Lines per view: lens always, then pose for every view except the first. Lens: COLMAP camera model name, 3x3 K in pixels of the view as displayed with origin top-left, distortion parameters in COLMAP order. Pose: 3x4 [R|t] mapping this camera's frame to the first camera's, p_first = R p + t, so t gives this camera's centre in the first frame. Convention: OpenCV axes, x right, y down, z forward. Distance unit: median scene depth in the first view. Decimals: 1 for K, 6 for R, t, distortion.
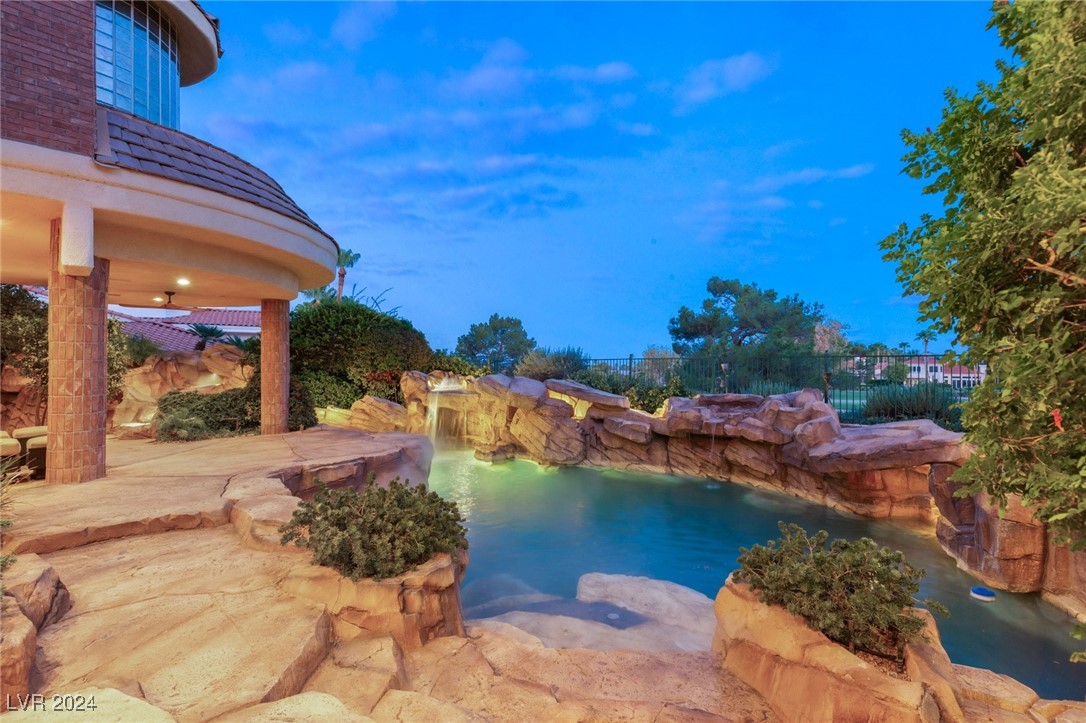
lens RADIAL K [[489.3, 0, 534.5], [0, 489.3, 363.9], [0, 0, 1]] dist [0.009346, -0.003306]
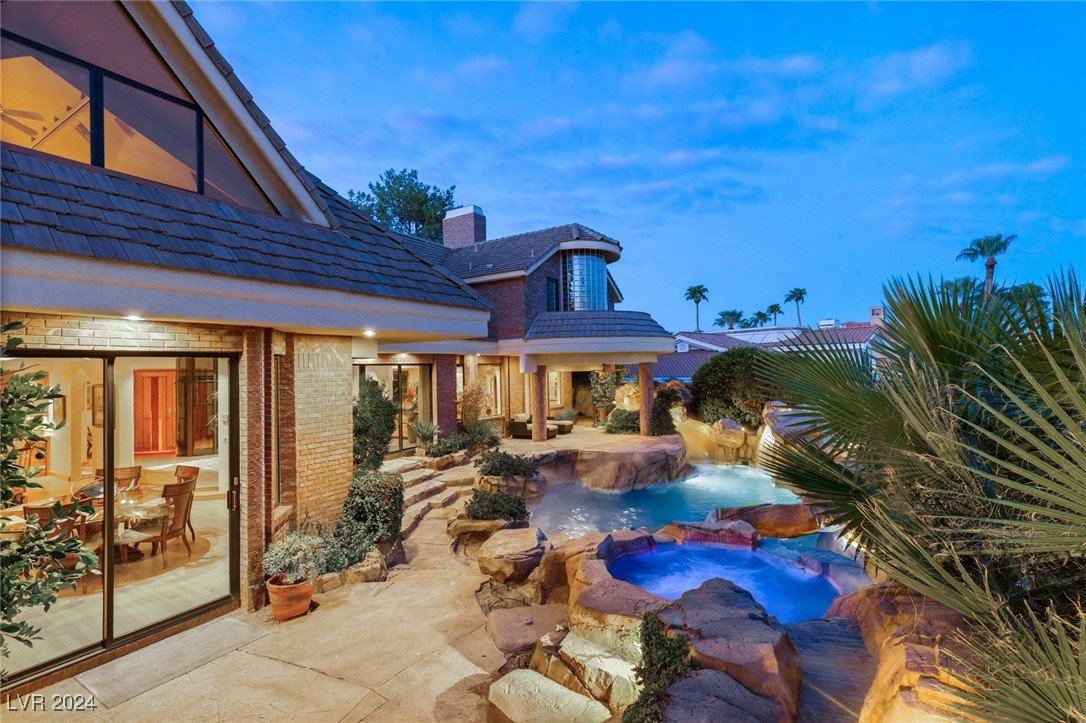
lens RADIAL K [[489.3, 0, 548.9], [0, 489.3, 352.8], [0, 0, 1]] dist [0.009346, -0.003306]
pose [[0.248895, -0.031718, -0.968011, 1.063602], [0.024465, 0.999351, -0.026455, -0.116216], [0.968222, -0.017098, 0.249509, 0.180787]]
